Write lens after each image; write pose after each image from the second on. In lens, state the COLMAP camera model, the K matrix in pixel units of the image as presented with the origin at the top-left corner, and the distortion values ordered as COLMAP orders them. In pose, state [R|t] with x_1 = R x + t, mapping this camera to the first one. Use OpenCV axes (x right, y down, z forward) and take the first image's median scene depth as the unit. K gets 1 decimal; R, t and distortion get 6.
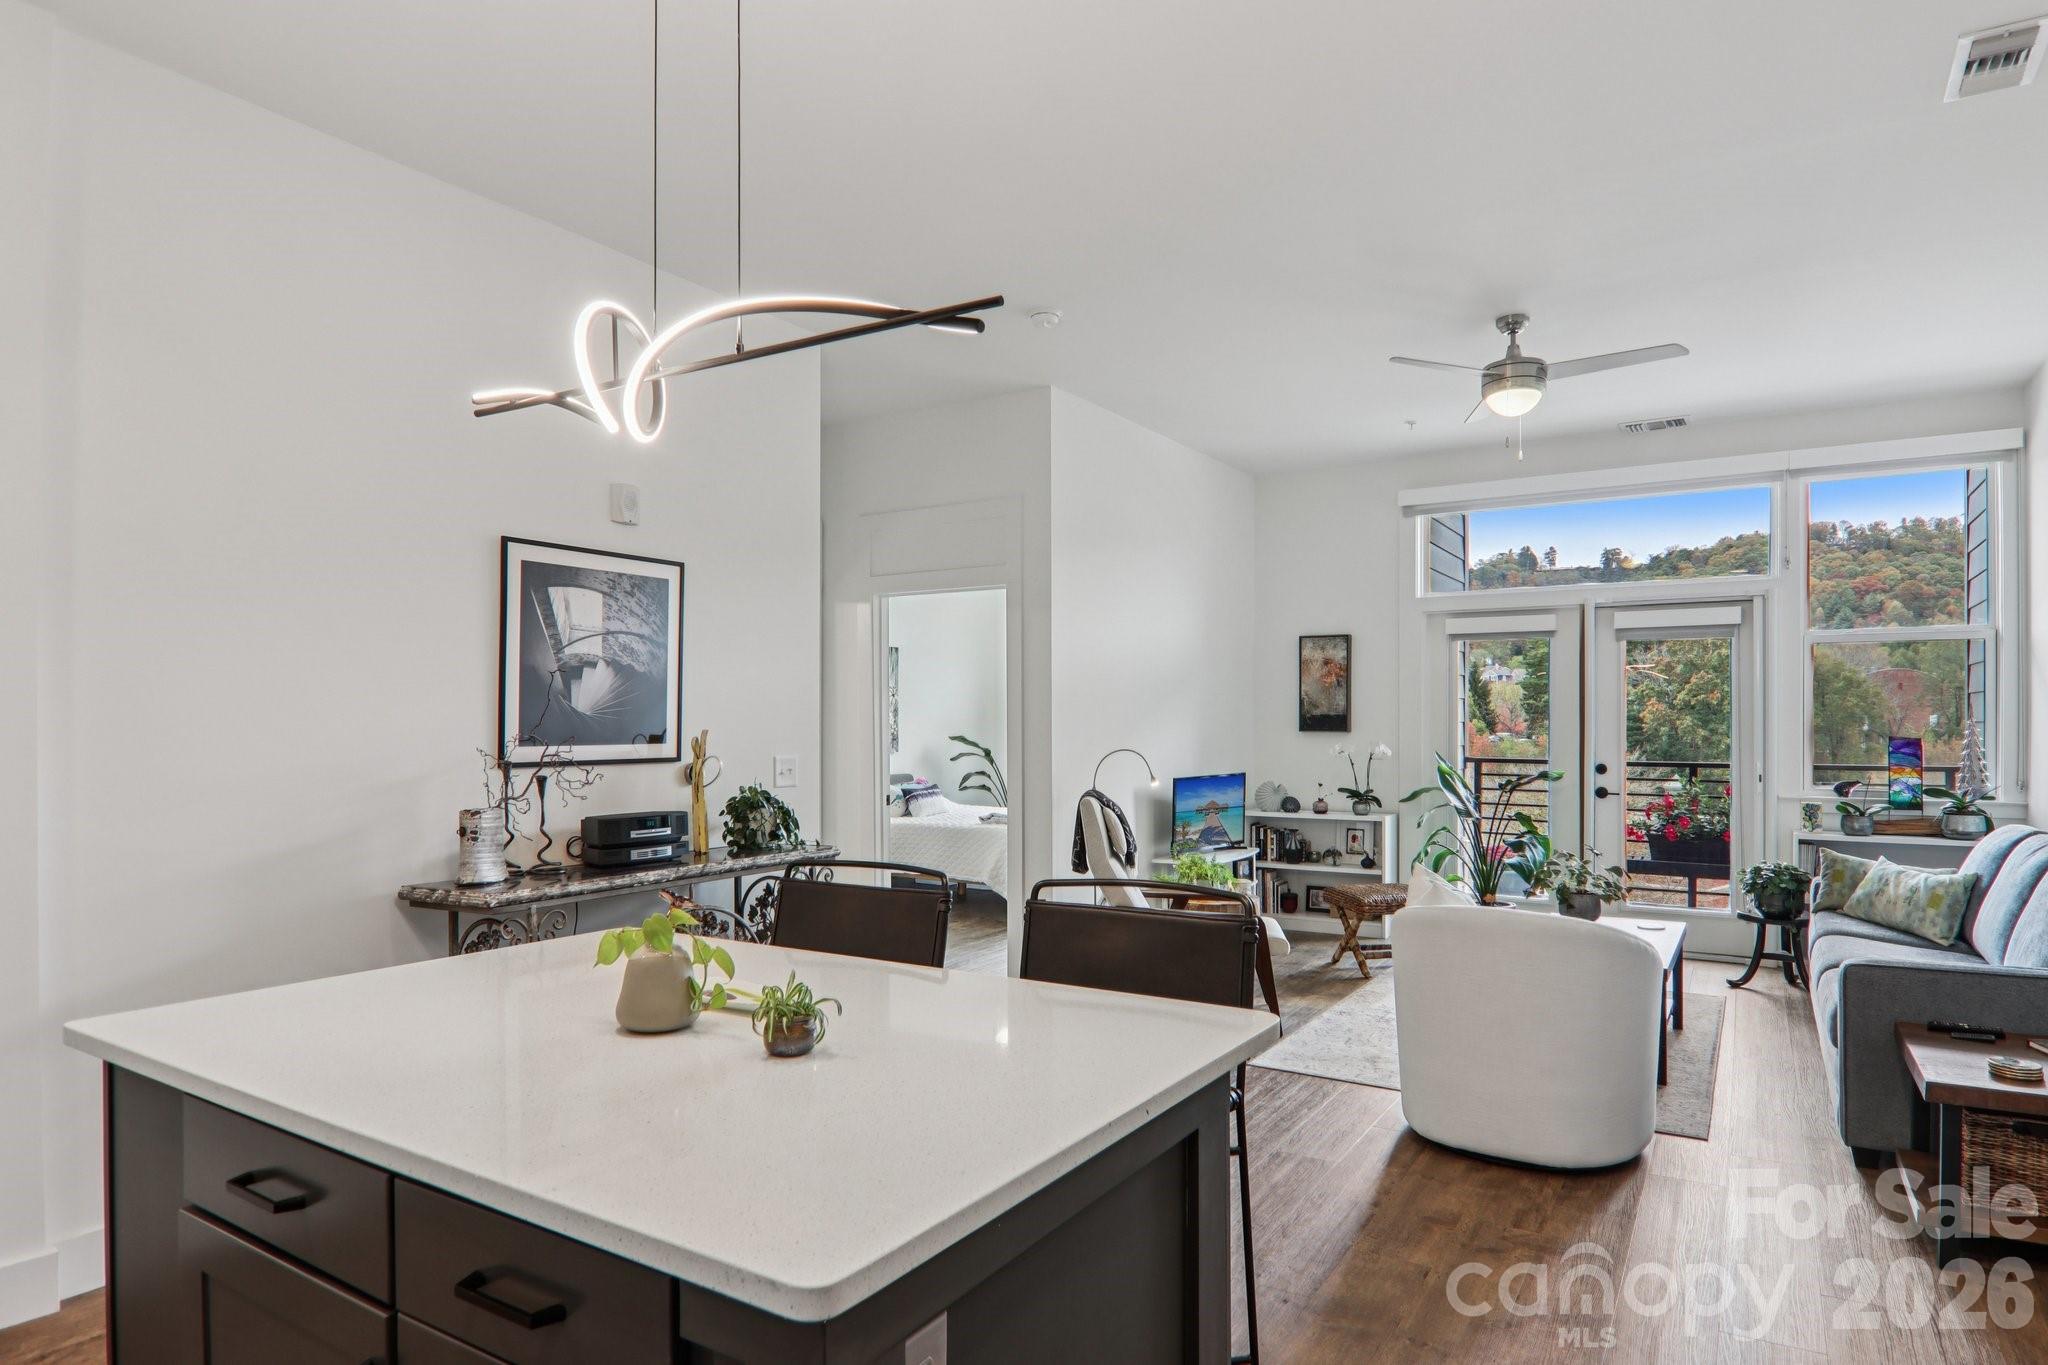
lens RADIAL K [[1126.6, 0, 1035.4], [0, 1126.6, 731.8], [0, 0, 1]] dist [0.015891, -0.013294]
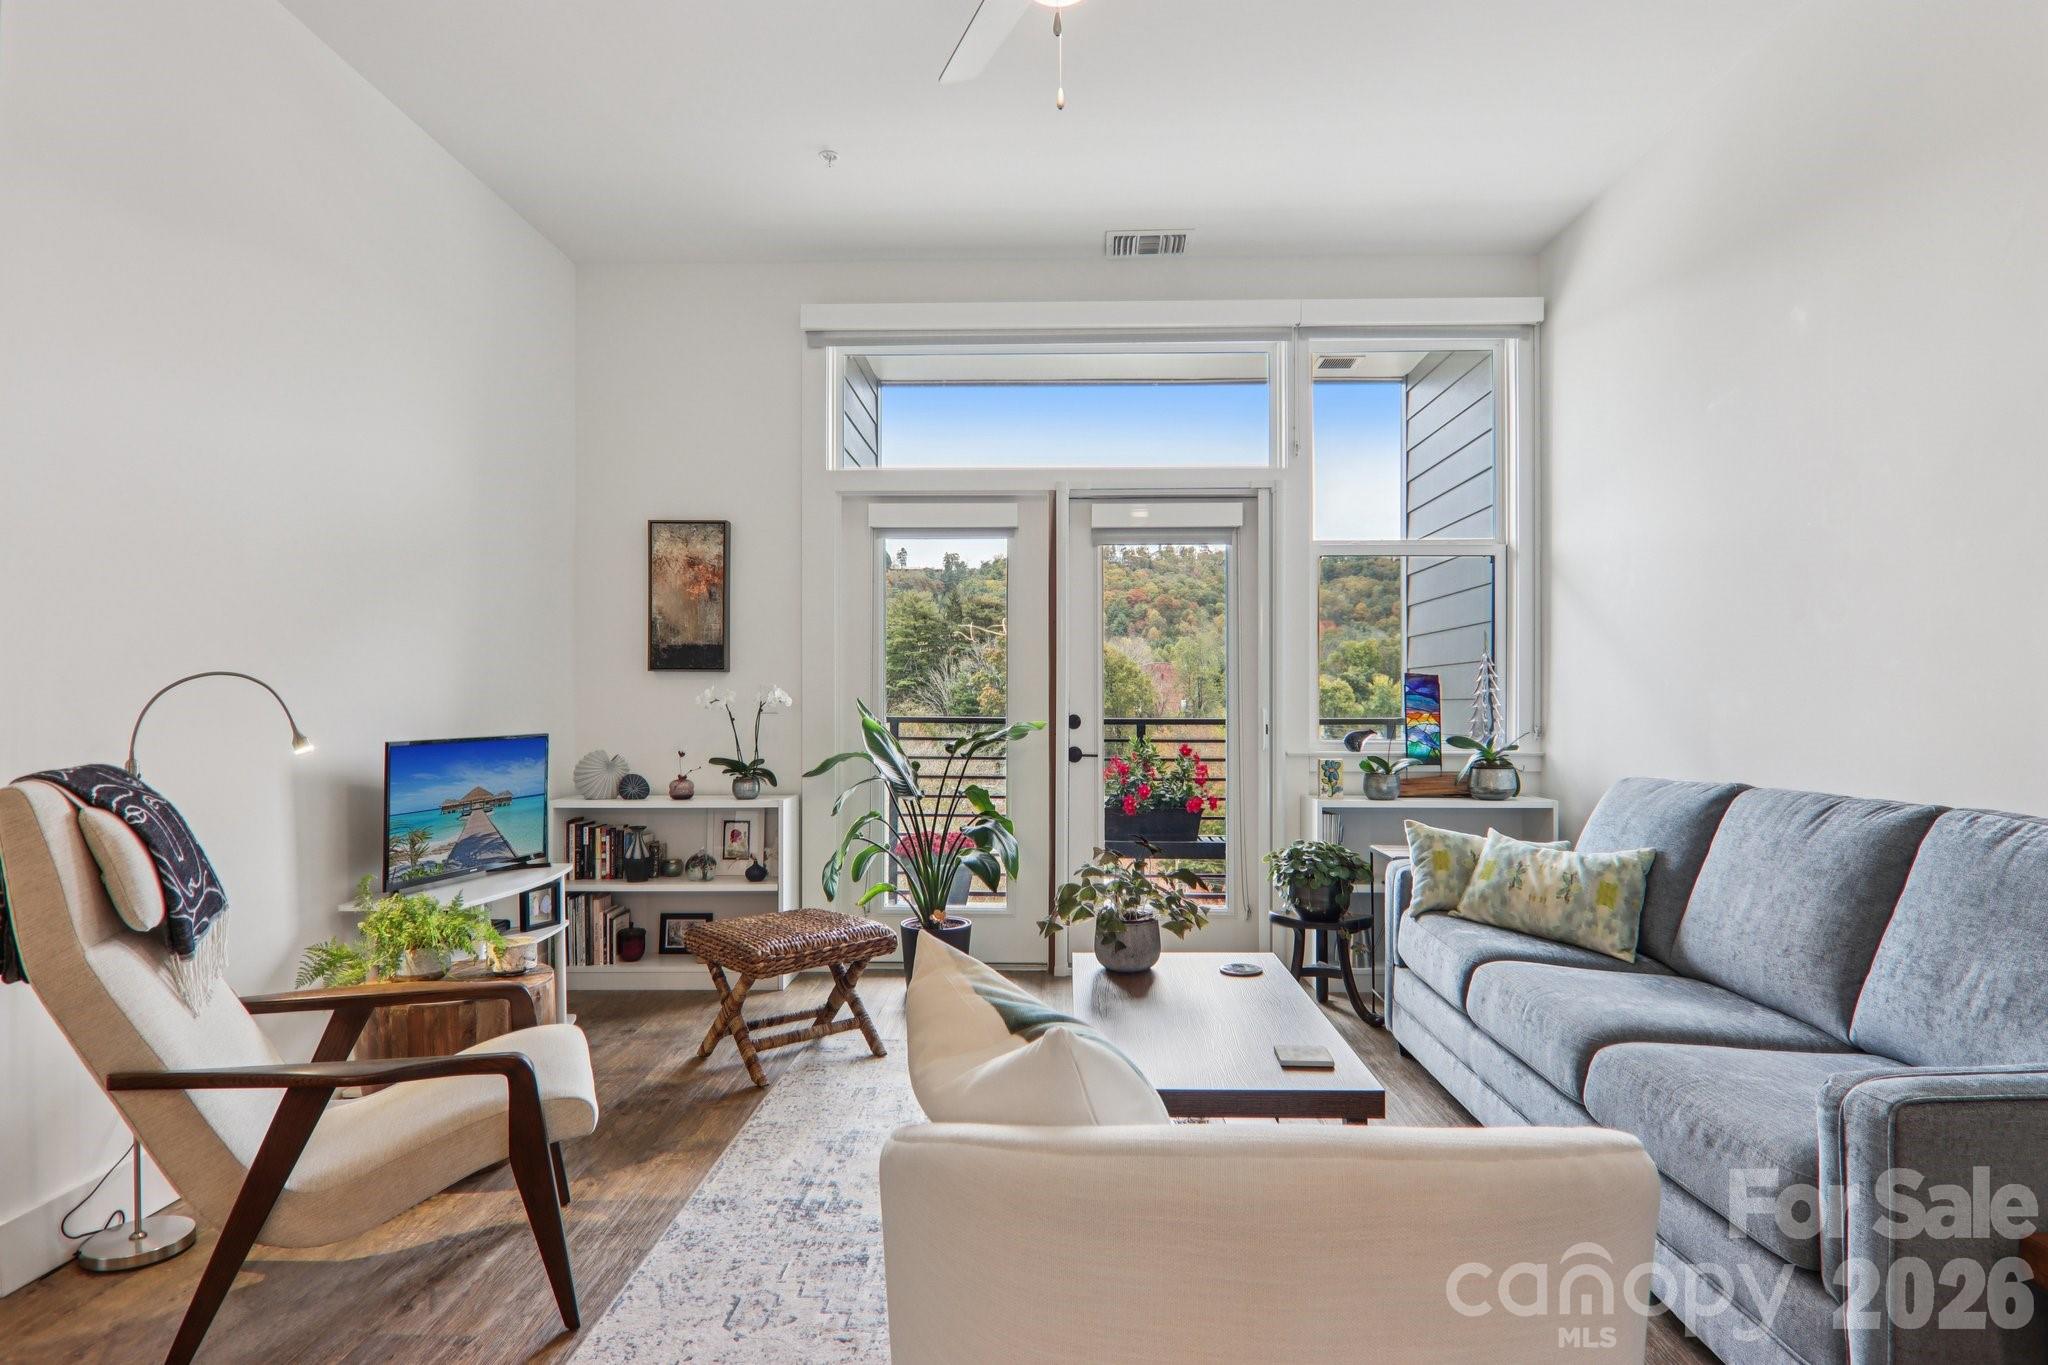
lens RADIAL K [[1126.6, 0, 1031.8], [0, 1126.6, 701.6], [0, 0, 1]] dist [0.015891, -0.013294]
pose [[0.856962, 0.003507, 0.515367, 0.109772], [0.002864, 0.999929, -0.011568, 0.029276], [-0.515371, 0.011390, 0.856891, 0.412588]]
